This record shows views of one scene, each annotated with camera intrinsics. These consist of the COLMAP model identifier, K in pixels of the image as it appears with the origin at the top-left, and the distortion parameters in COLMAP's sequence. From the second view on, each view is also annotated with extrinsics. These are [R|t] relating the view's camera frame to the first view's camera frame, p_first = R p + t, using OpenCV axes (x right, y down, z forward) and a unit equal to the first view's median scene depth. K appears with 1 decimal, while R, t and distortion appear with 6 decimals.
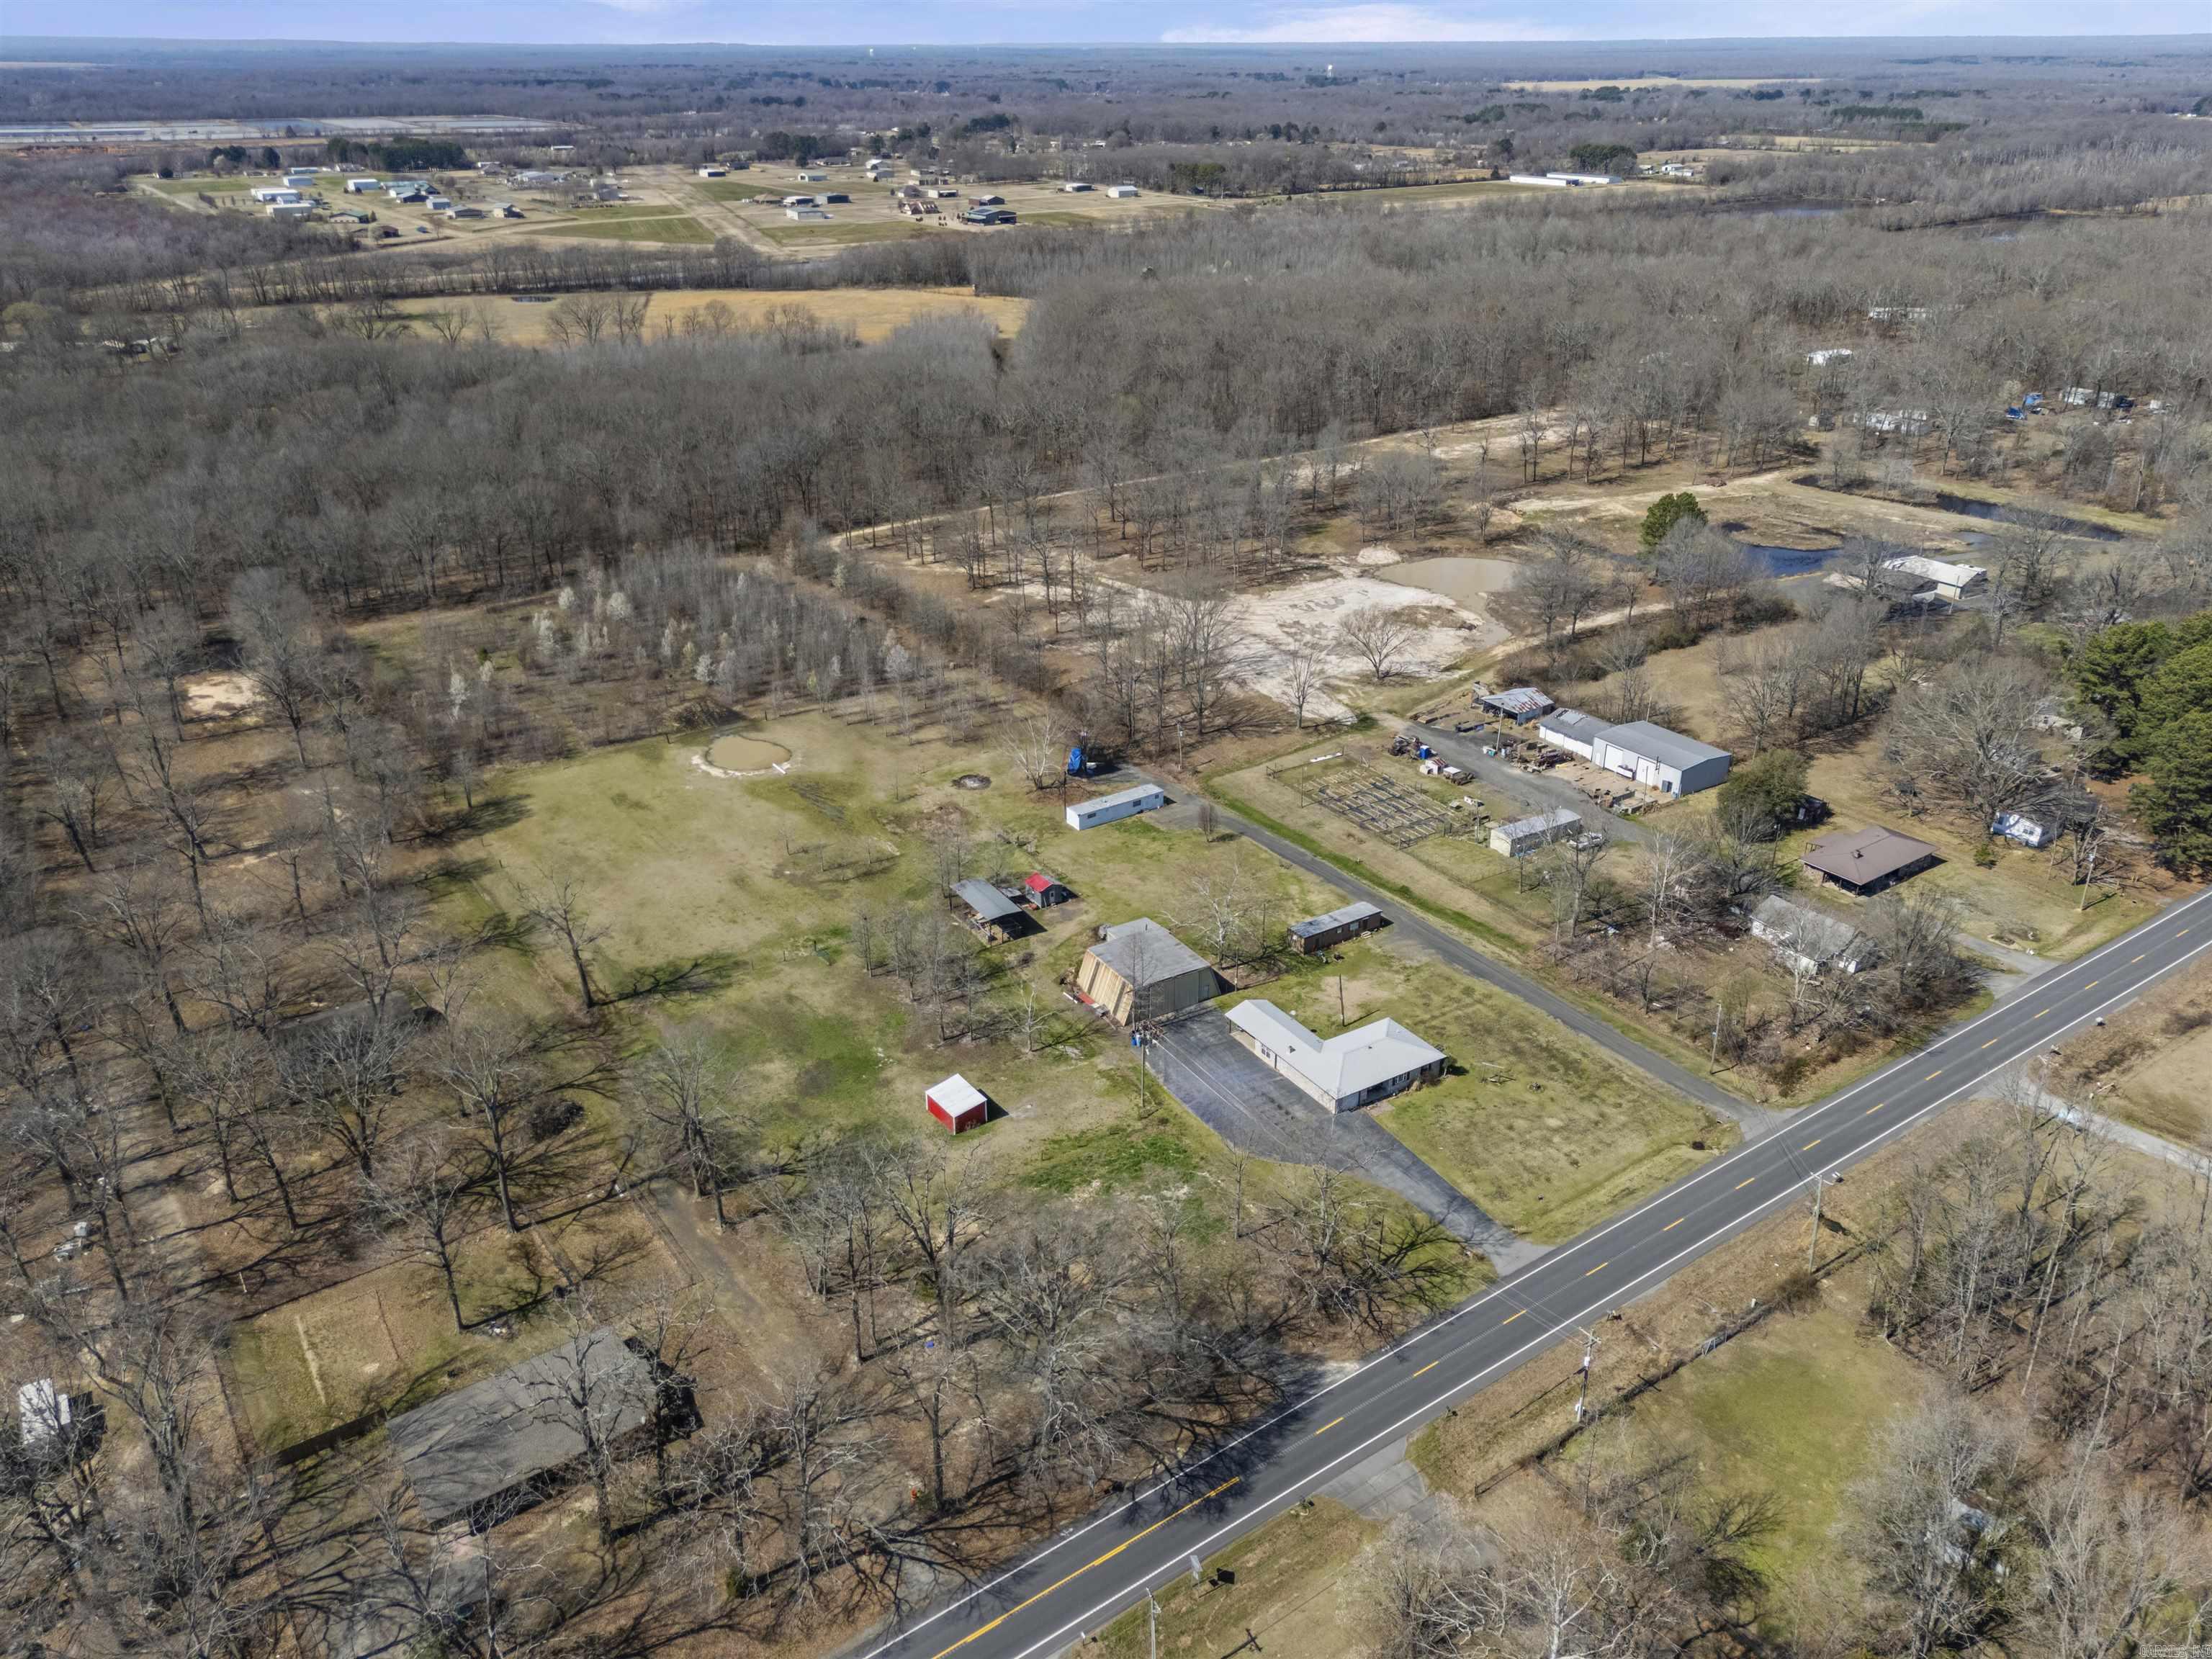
lens RADIAL K [[1649.6, 0, 1106.0], [0, 1649.6, 829.5], [0, 0, 1]] dist [0.085385, -0.078357]
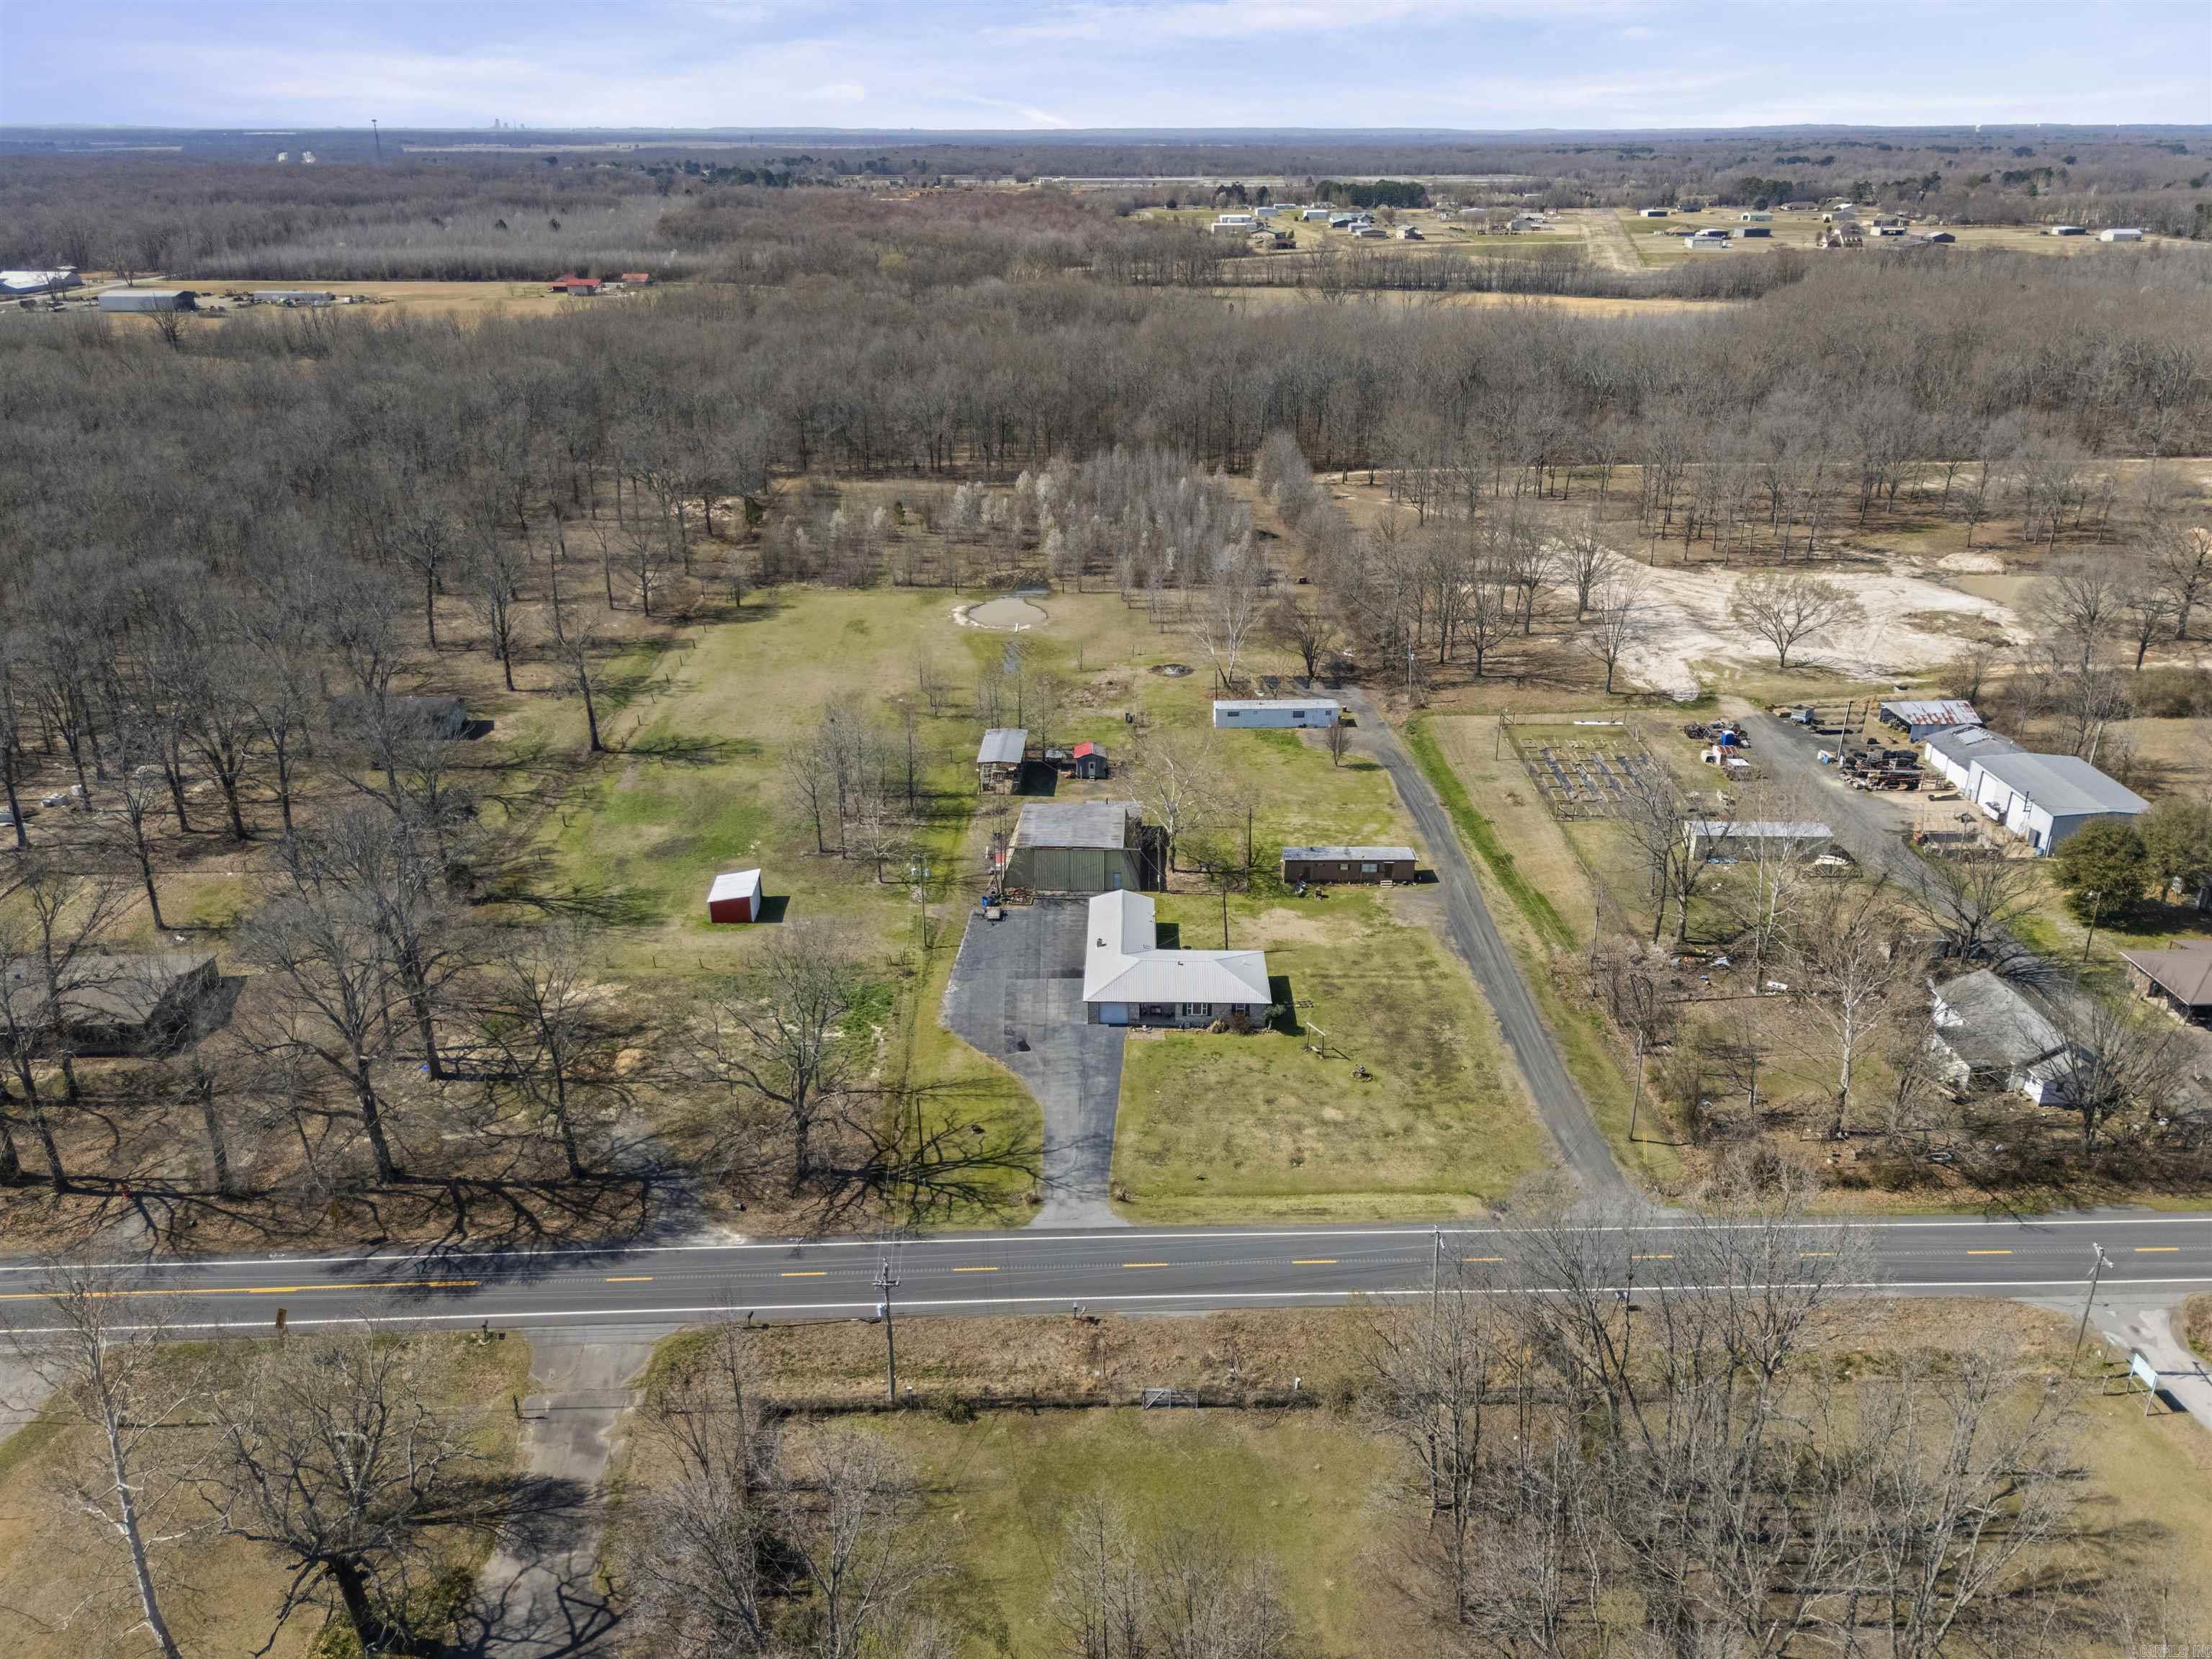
lens RADIAL K [[1647.1, 0, 1106.0], [0, 1647.1, 829.5], [0, 0, 1]] dist [0.072674, -0.071996]
pose [[0.833608, 0.214777, -0.508890, 0.360771], [-0.236139, 0.971443, 0.023179, 0.043213], [0.499336, 0.100847, 0.860520, 0.222399]]
